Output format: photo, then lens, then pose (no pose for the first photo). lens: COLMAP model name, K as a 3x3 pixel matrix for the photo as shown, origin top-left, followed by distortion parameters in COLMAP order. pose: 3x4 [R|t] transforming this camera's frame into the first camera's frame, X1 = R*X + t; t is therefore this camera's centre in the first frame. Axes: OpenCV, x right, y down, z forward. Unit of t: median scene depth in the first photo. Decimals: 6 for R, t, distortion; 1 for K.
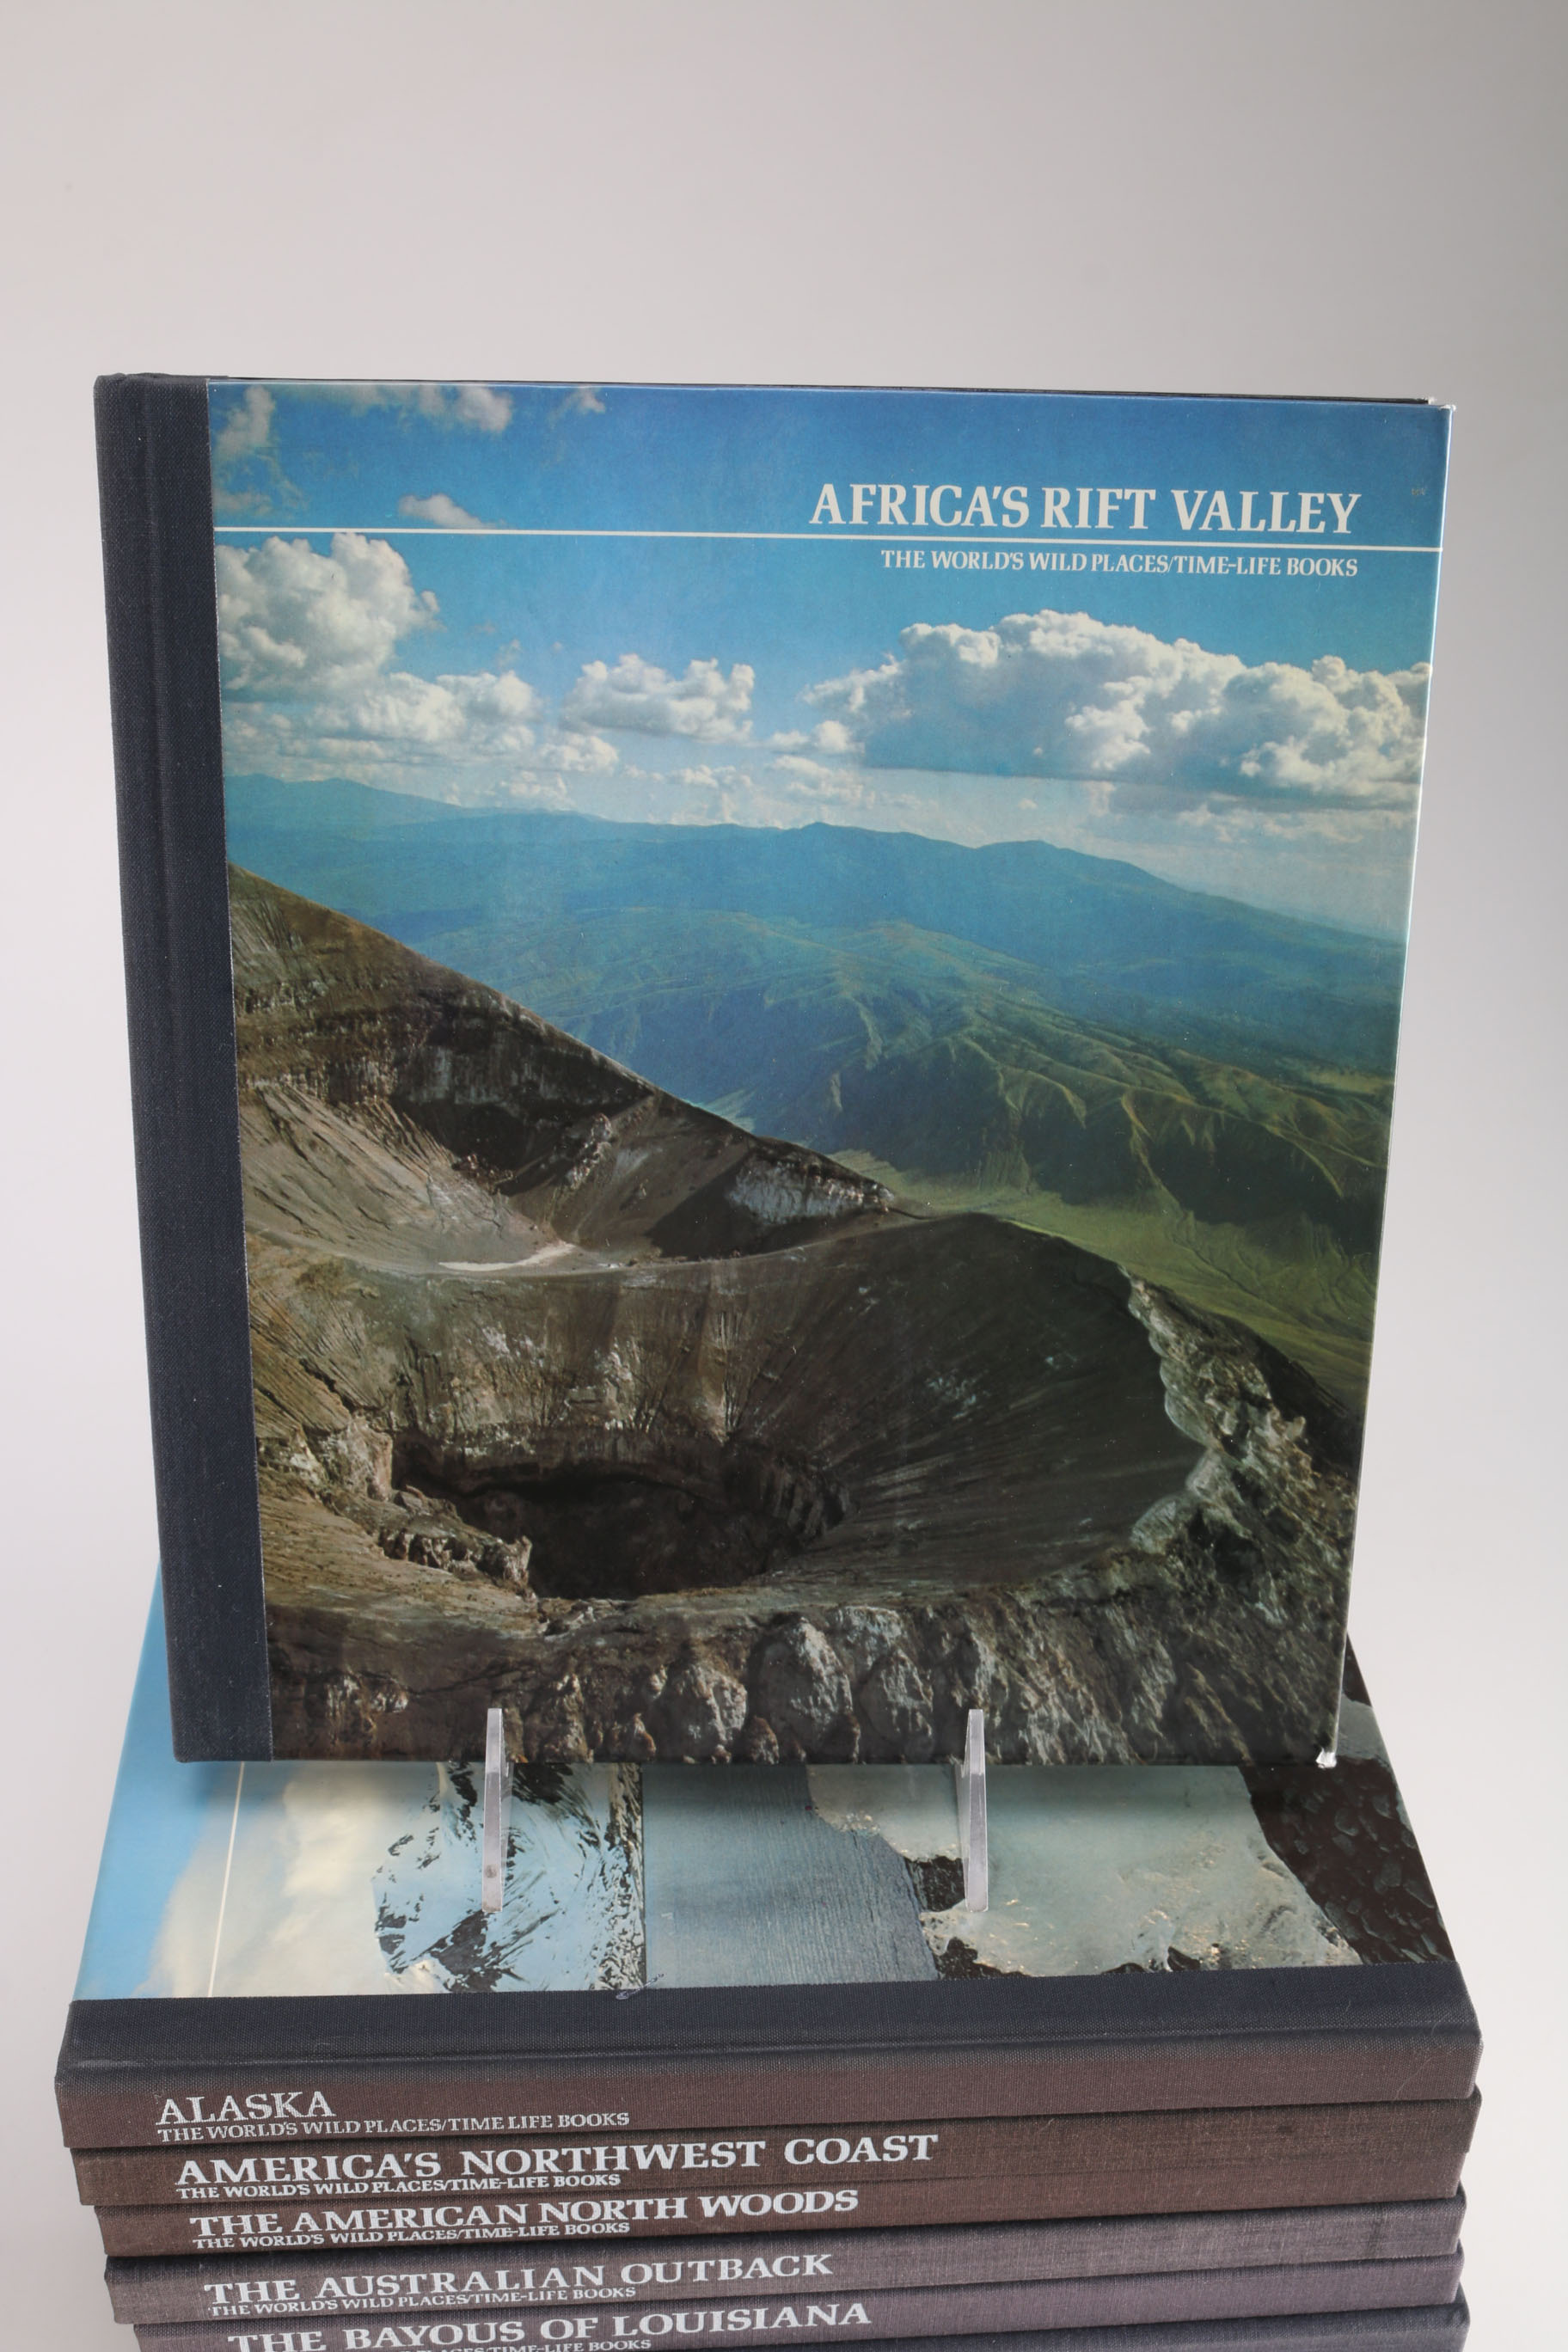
lens RADIAL K [[2837.4, 0, 791.4], [0, 2837.4, 1185.7], [0, 0, 1]] dist [-0.074922, 0.000000]
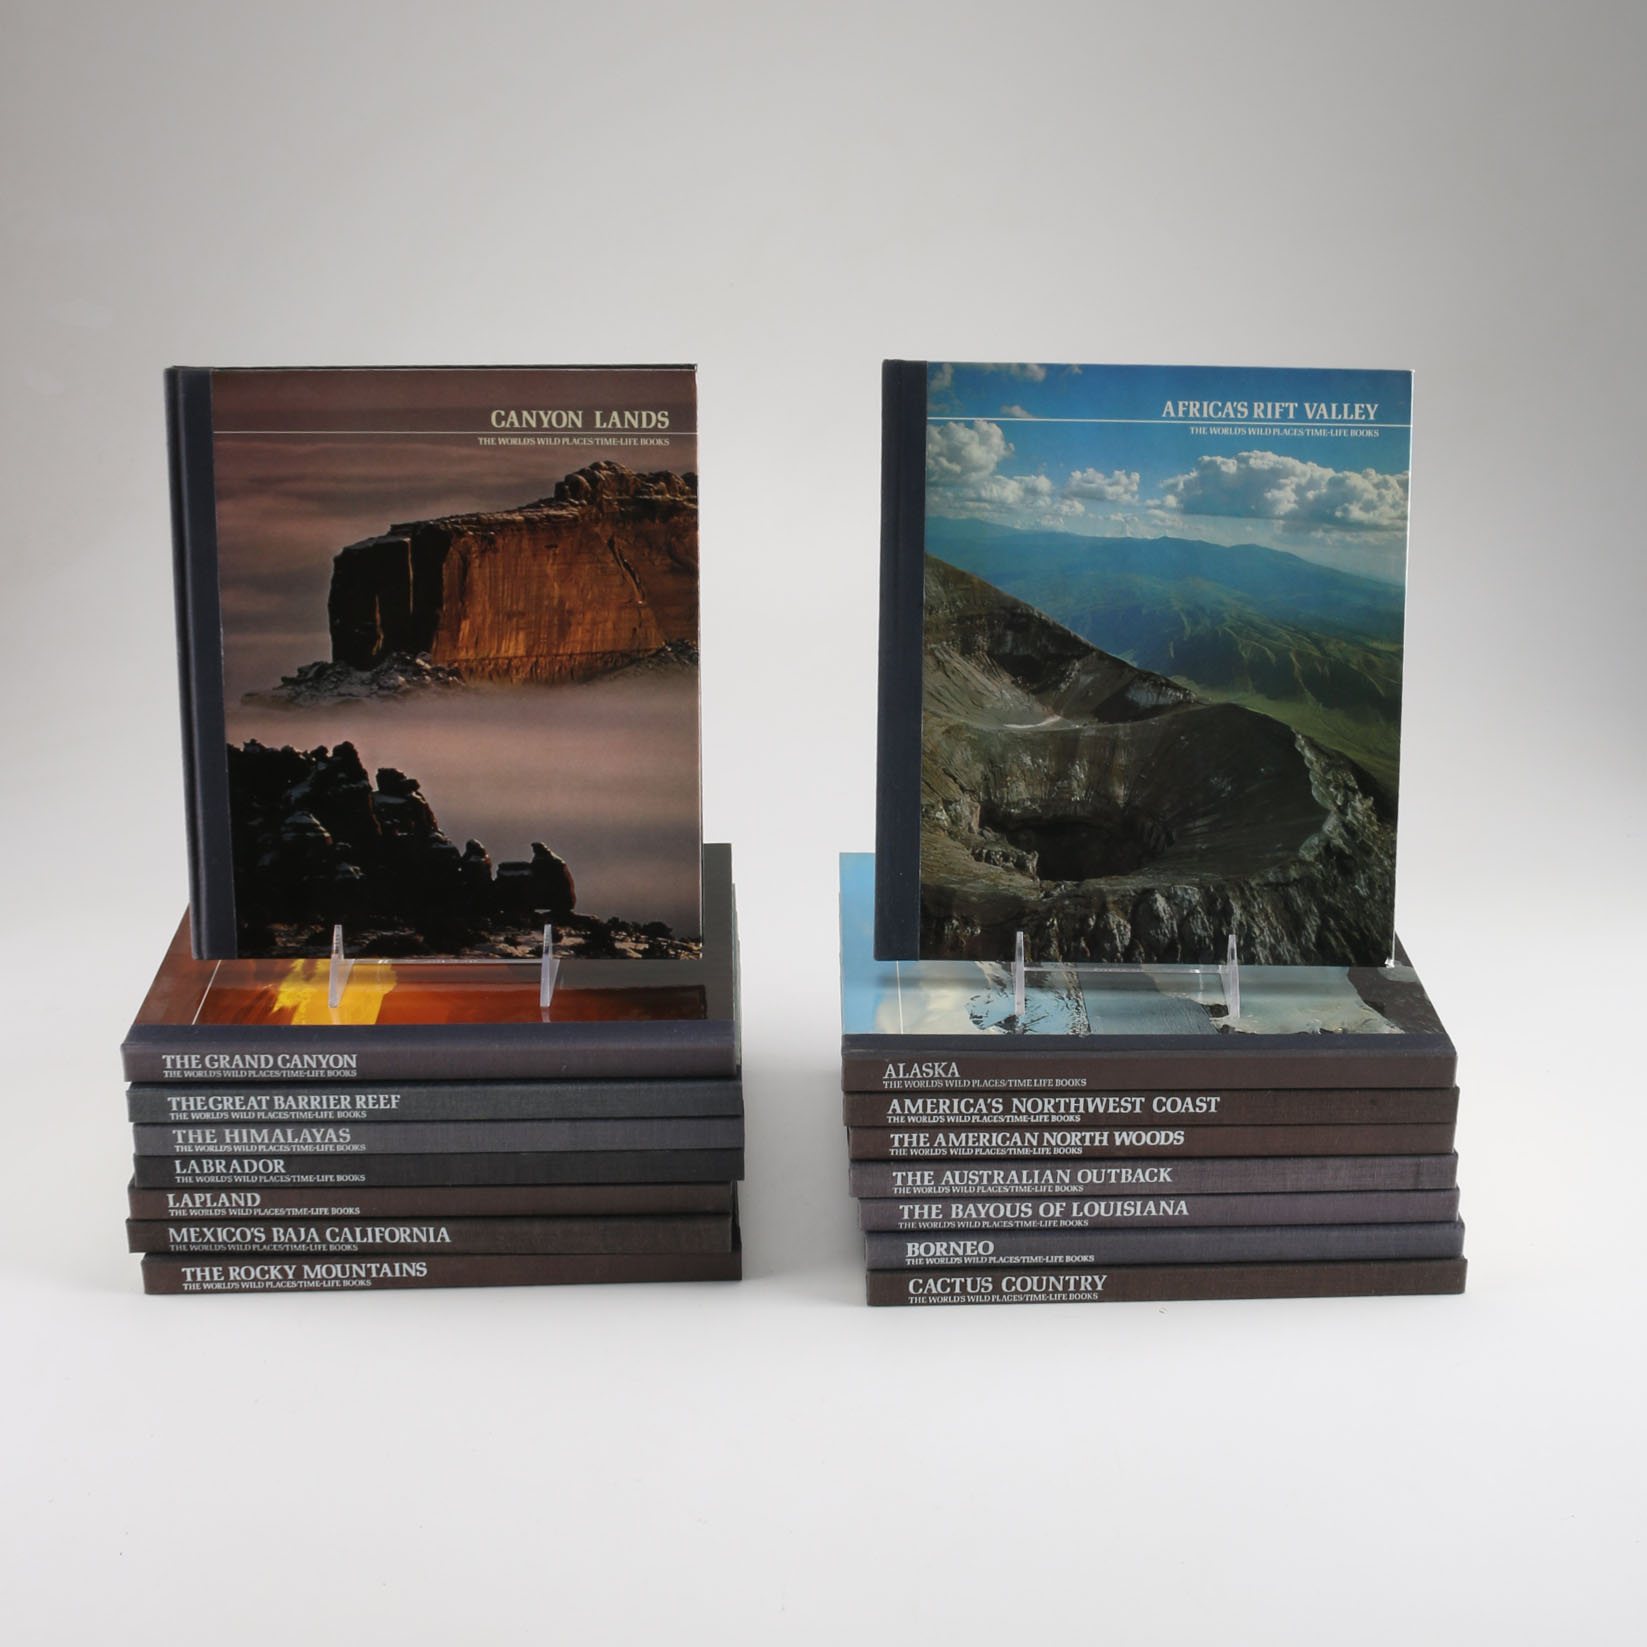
lens RADIAL K [[2754.8, 0, 860.6], [0, 2754.8, 829.1], [0, 0, 1]] dist [-0.127910, 0.000000]
pose [[0.998937, 0.002463, -0.046024, -0.135905], [-0.011826, 0.978837, -0.204299, 0.577493], [0.044547, 0.204626, 0.977826, -1.225031]]
